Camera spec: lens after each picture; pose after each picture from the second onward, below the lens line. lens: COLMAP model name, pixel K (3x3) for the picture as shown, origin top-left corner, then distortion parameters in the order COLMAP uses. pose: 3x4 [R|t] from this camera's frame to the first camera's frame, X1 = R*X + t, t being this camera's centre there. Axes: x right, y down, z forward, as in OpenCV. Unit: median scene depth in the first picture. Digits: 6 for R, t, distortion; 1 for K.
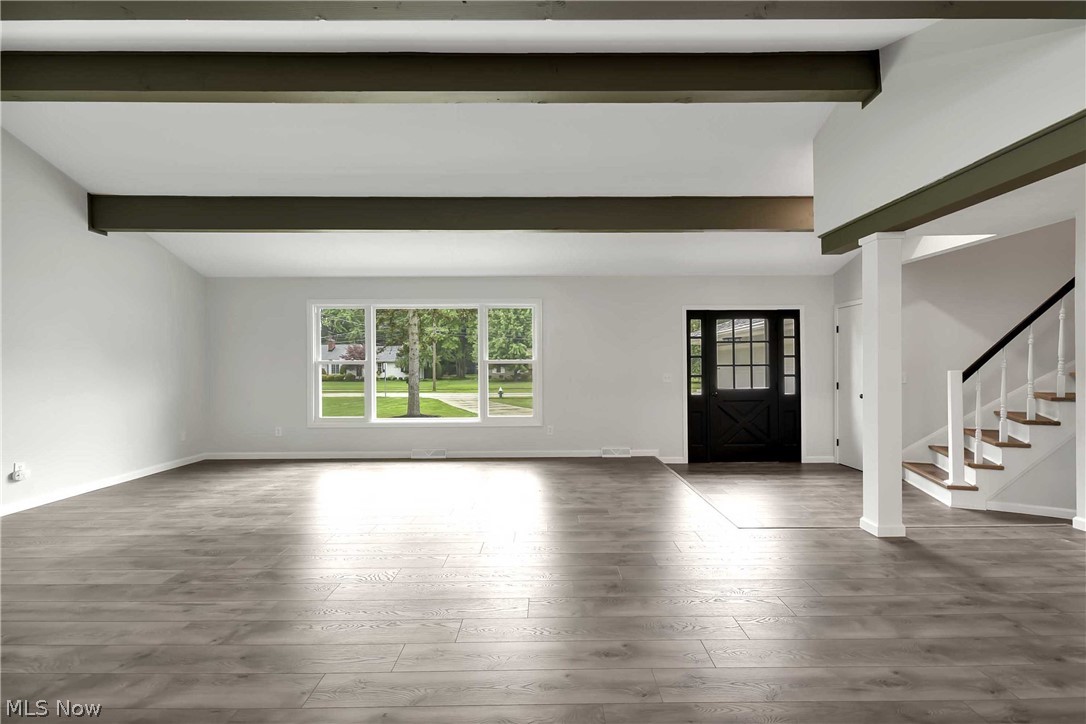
lens RADIAL K [[489.4, 0, 552.5], [0, 489.4, 372.8], [0, 0, 1]] dist [-0.000339, -0.000880]
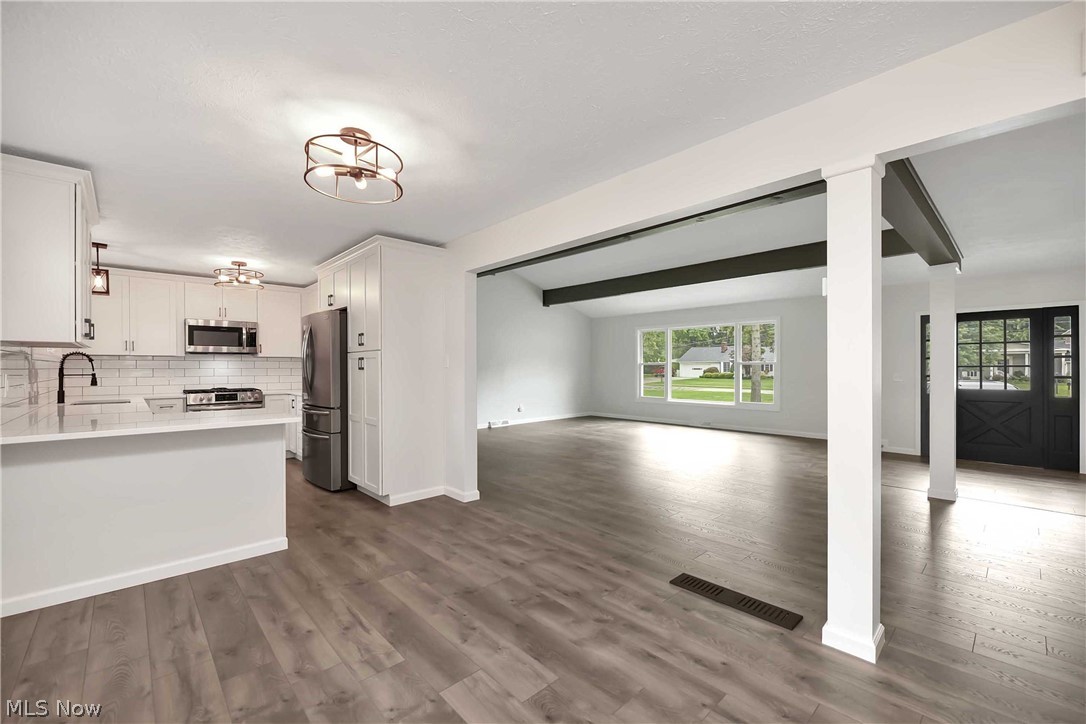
lens RADIAL K [[447.6, 0, 535.0], [0, 447.6, 365.9], [0, 0, 1]] dist [-0.010369, 0.000248]
pose [[0.659830, 0.002920, -0.751409, 0.452731], [-0.012117, 0.999904, -0.006754, 0.001621], [0.751317, 0.013562, 0.659802, -0.306841]]
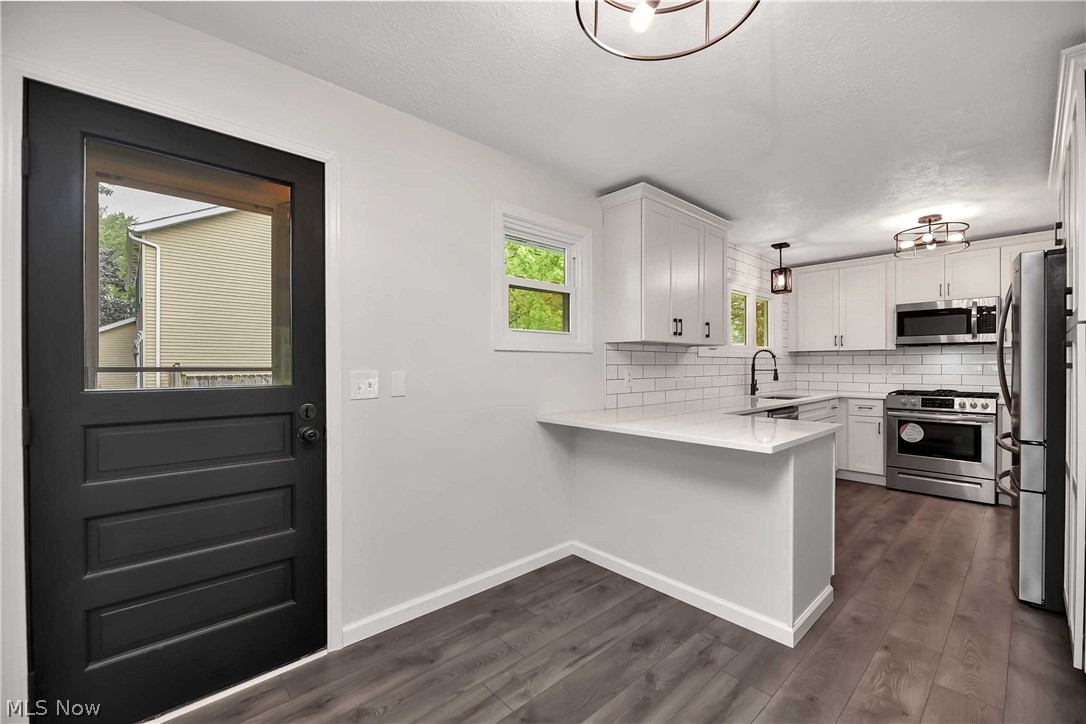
lens RADIAL K [[447.6, 0, 555.5], [0, 447.6, 364.9], [0, 0, 1]] dist [-0.010369, 0.000248]
pose [[-0.742086, 0.010058, -0.670229, 0.236414], [-0.000901, 0.999872, 0.016002, -0.001138], [0.670304, 0.012478, -0.741982, -0.068624]]
